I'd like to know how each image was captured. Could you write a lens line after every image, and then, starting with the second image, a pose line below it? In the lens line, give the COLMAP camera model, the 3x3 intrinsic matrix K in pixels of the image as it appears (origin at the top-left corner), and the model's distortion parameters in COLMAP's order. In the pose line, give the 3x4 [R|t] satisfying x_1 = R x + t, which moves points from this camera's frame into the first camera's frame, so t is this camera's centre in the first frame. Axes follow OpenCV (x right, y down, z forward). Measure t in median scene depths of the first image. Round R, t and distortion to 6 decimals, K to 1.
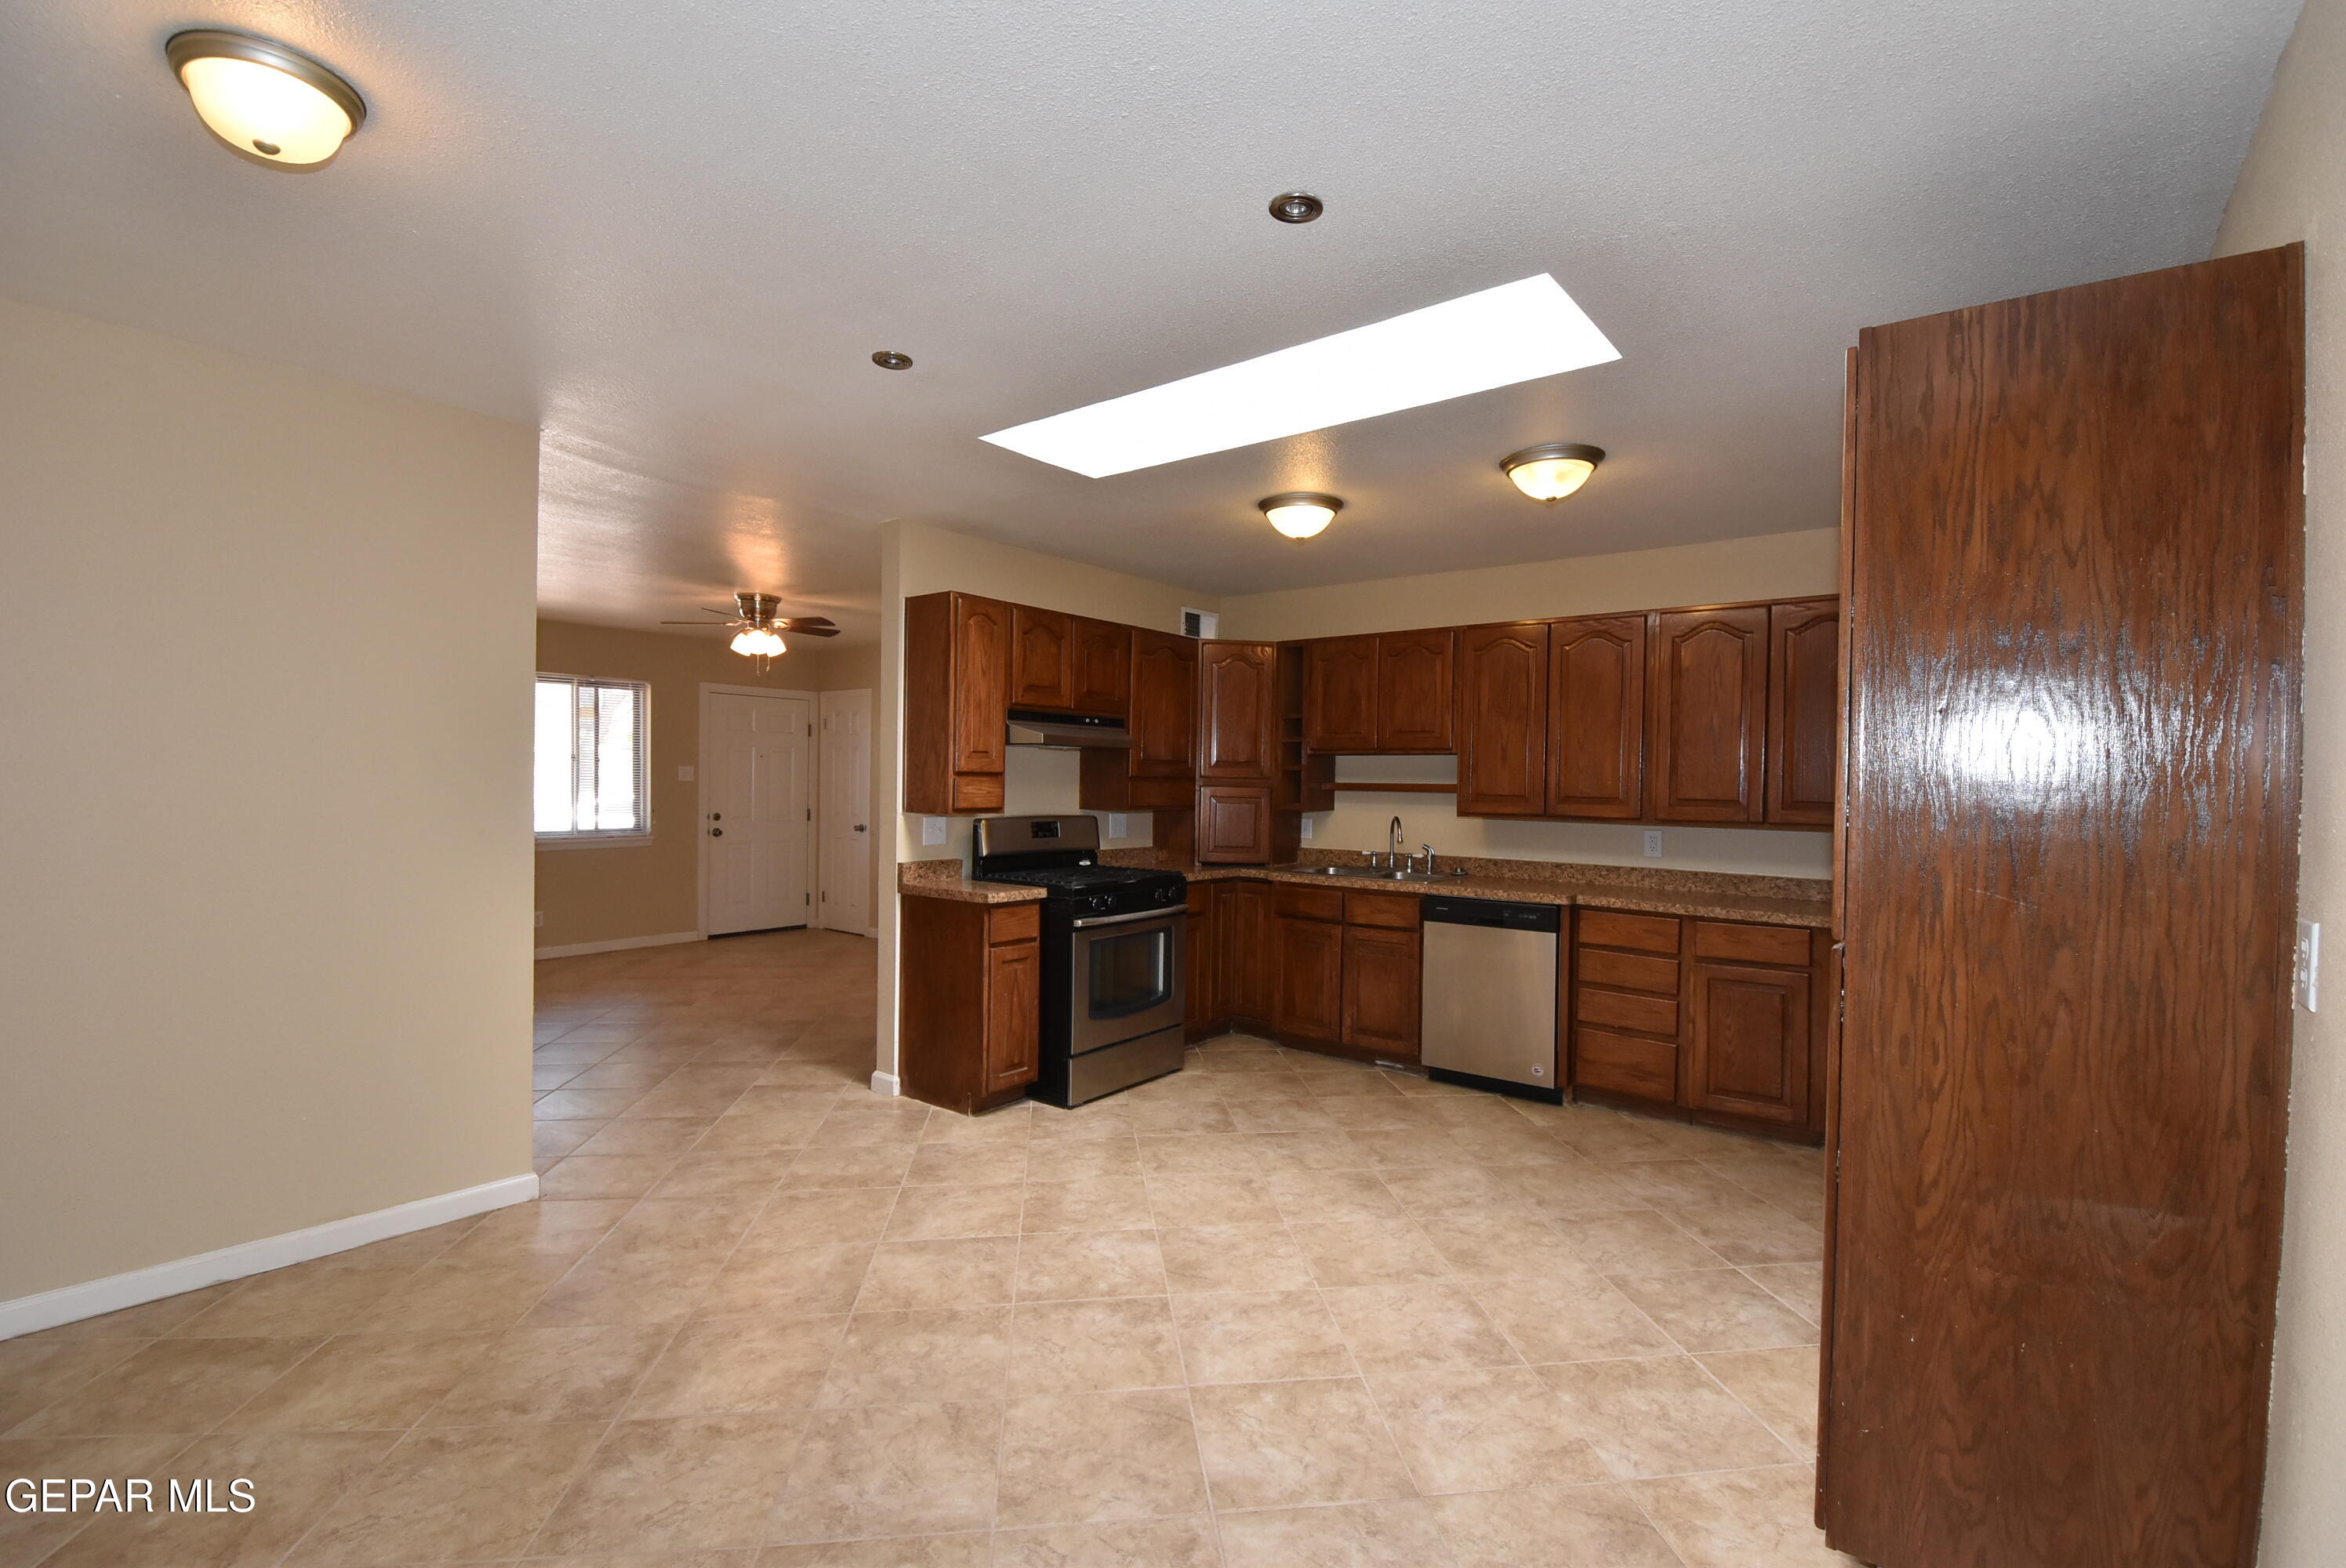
lens RADIAL K [[1029.5, 0, 1197.2], [0, 1029.5, 789.5], [0, 0, 1]] dist [0.024325, -0.029507]
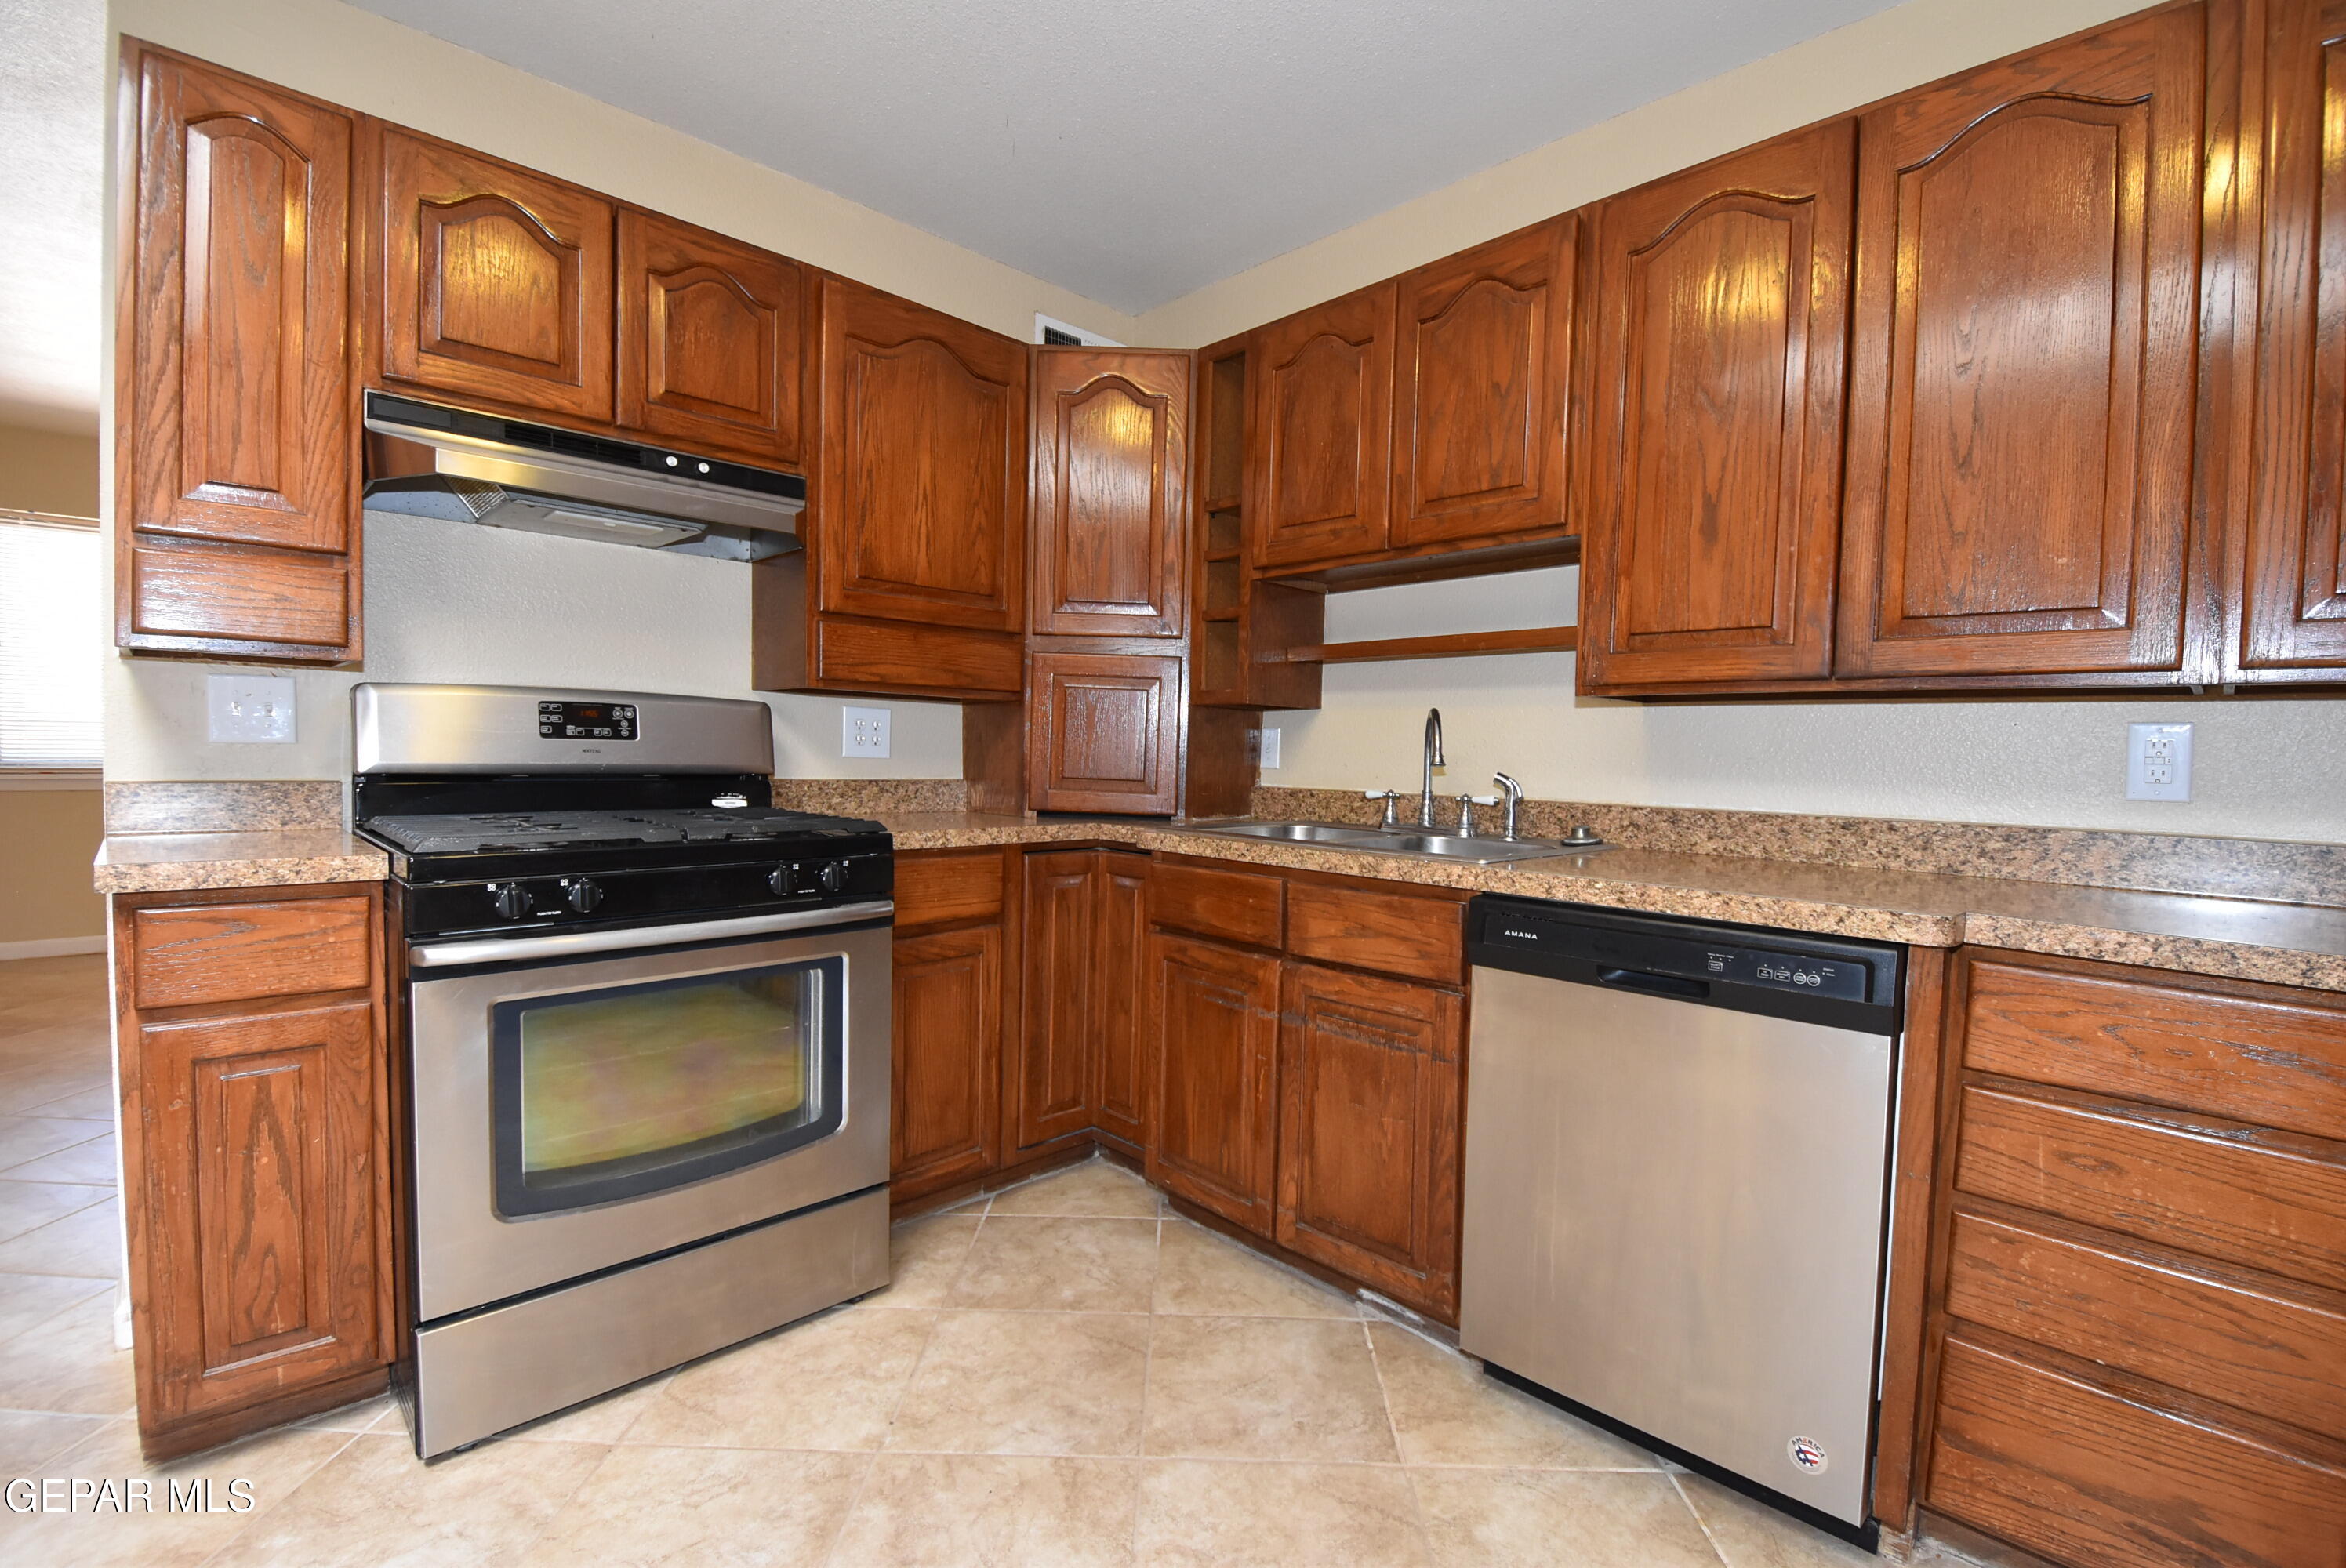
lens RADIAL K [[1029.5, 0, 1197.2], [0, 1029.5, 789.5], [0, 0, 1]] dist [0.024325, -0.029507]
pose [[0.991345, 0.013338, -0.130600, 0.184611], [-0.009916, 0.999591, 0.026812, 0.060451], [0.130904, -0.025285, 0.991073, 0.676224]]
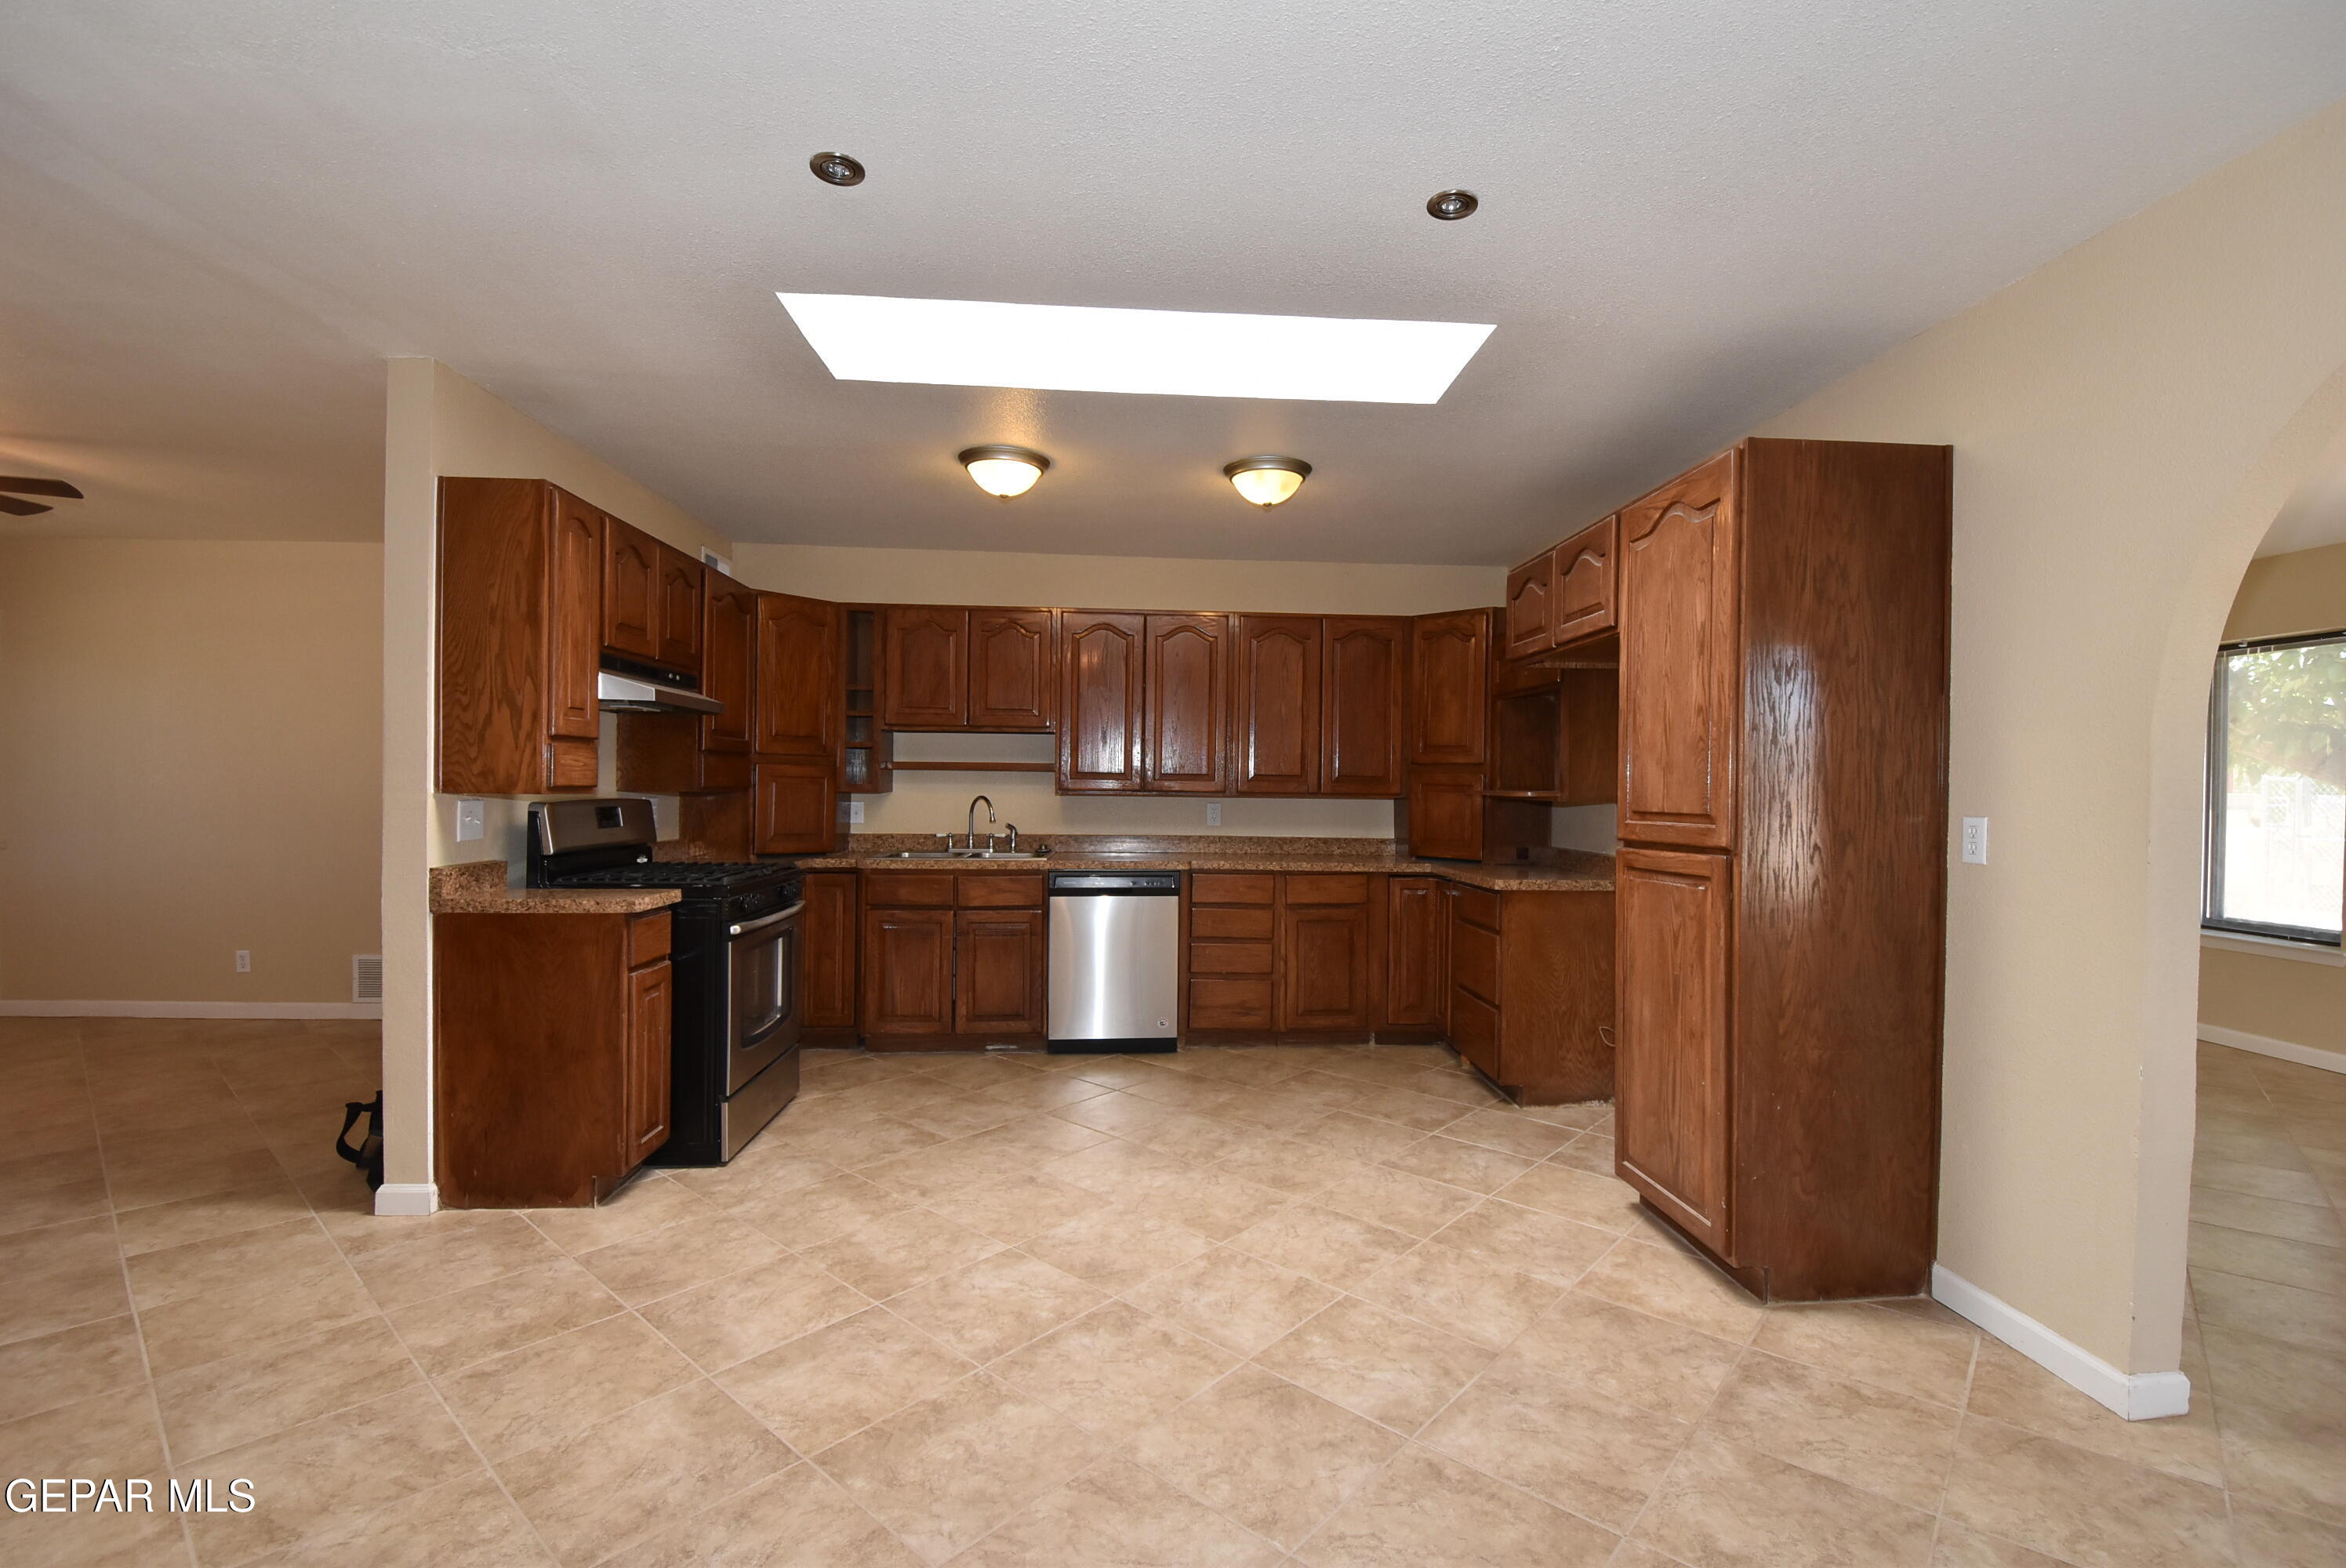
lens RADIAL K [[1029.5, 0, 1197.2], [0, 1029.5, 789.5], [0, 0, 1]] dist [0.024325, -0.029507]
pose [[0.745716, -0.008412, 0.666211, -0.373089], [0.005366, 0.999964, 0.006619, 0.018125], [-0.666243, -0.001360, 0.745734, 0.166130]]
